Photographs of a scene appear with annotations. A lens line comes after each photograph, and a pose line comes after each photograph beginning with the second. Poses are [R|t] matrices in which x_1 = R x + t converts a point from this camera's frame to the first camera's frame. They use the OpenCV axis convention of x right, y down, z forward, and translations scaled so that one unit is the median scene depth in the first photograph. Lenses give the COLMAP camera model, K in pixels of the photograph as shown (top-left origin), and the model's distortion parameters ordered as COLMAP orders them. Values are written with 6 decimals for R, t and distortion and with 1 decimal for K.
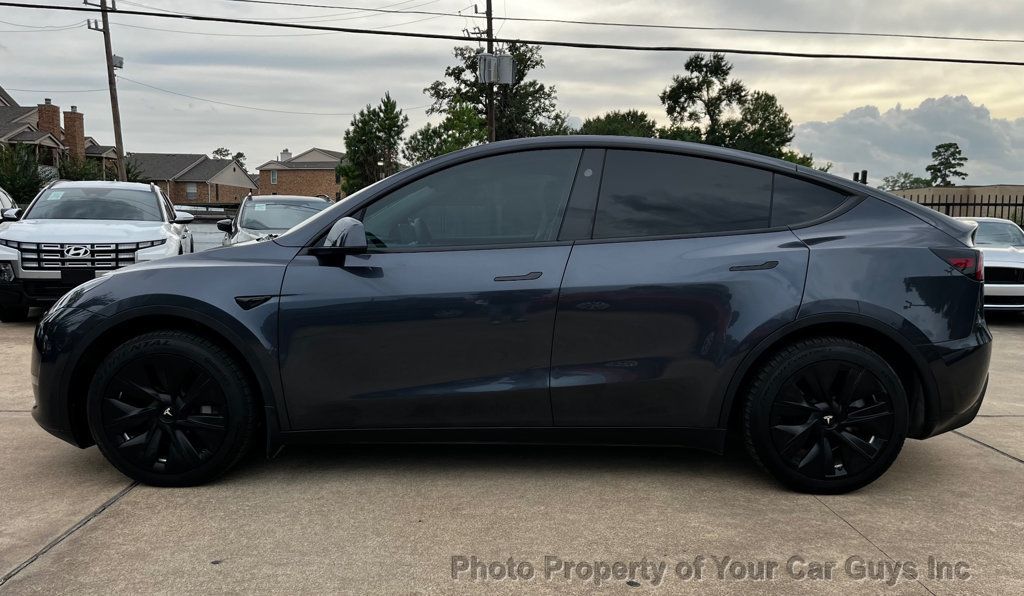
lens RADIAL K [[785.9, 0, 503.4], [0, 785.9, 305.0], [0, 0, 1]] dist [0.025534, -0.025005]
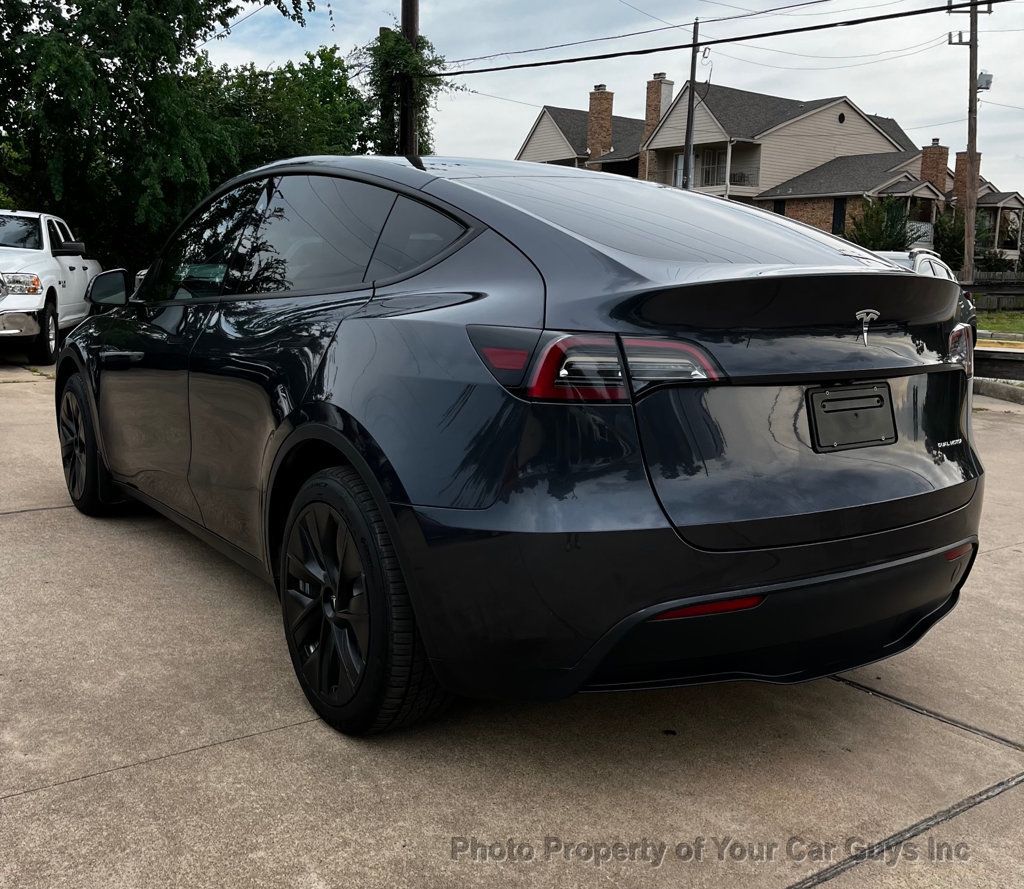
lens RADIAL K [[1027.2, 0, 509.6], [0, 1027.2, 422.7], [0, 0, 1]] dist [0.020945, 0.000000]
pose [[0.571263, 0.116143, -0.812508, 0.075364], [-0.099593, 0.992432, 0.071839, -0.004184], [0.814702, 0.039881, 0.578506, 0.044096]]
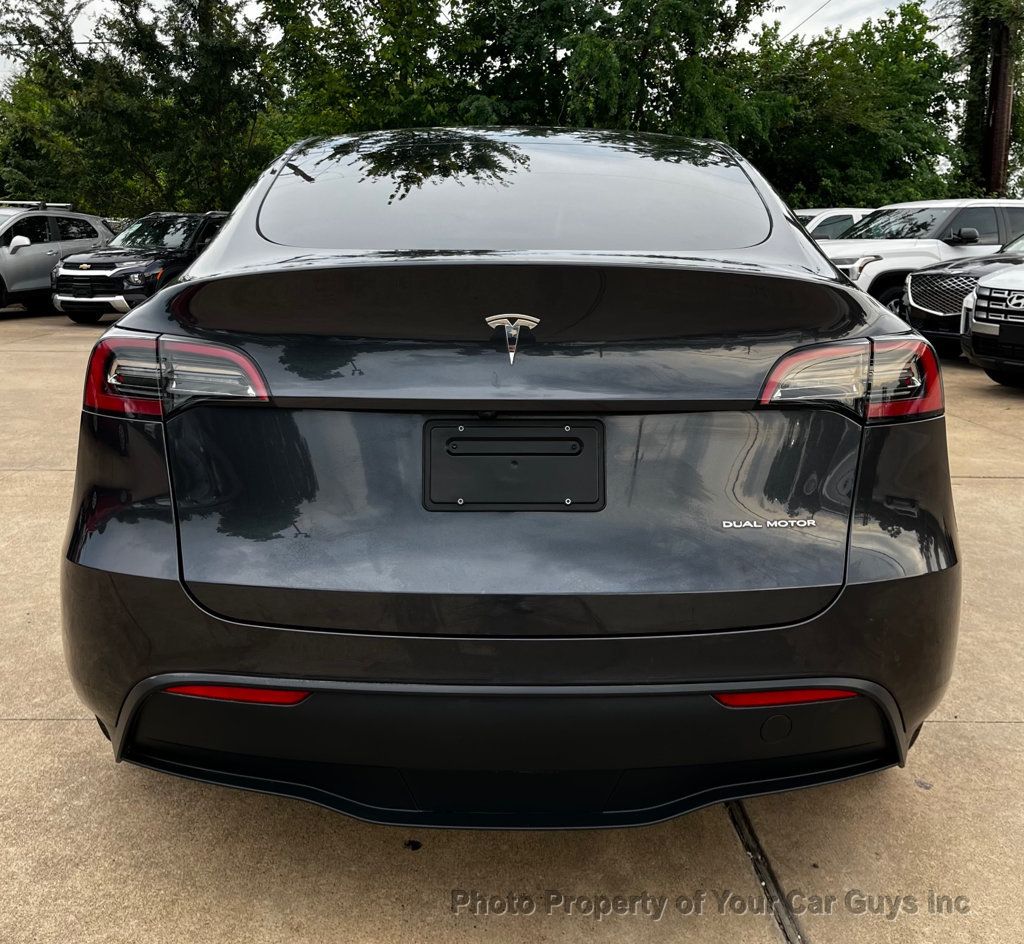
lens RADIAL K [[1048.6, 0, 509.8], [0, 1048.6, 378.4], [0, 0, 1]] dist [0.035035, 0.000000]
pose [[0.004953, 0.116365, -0.993194, 0.078931], [-0.113261, 0.986880, 0.115060, -0.009295], [0.993553, 0.111921, 0.018068, 0.083893]]
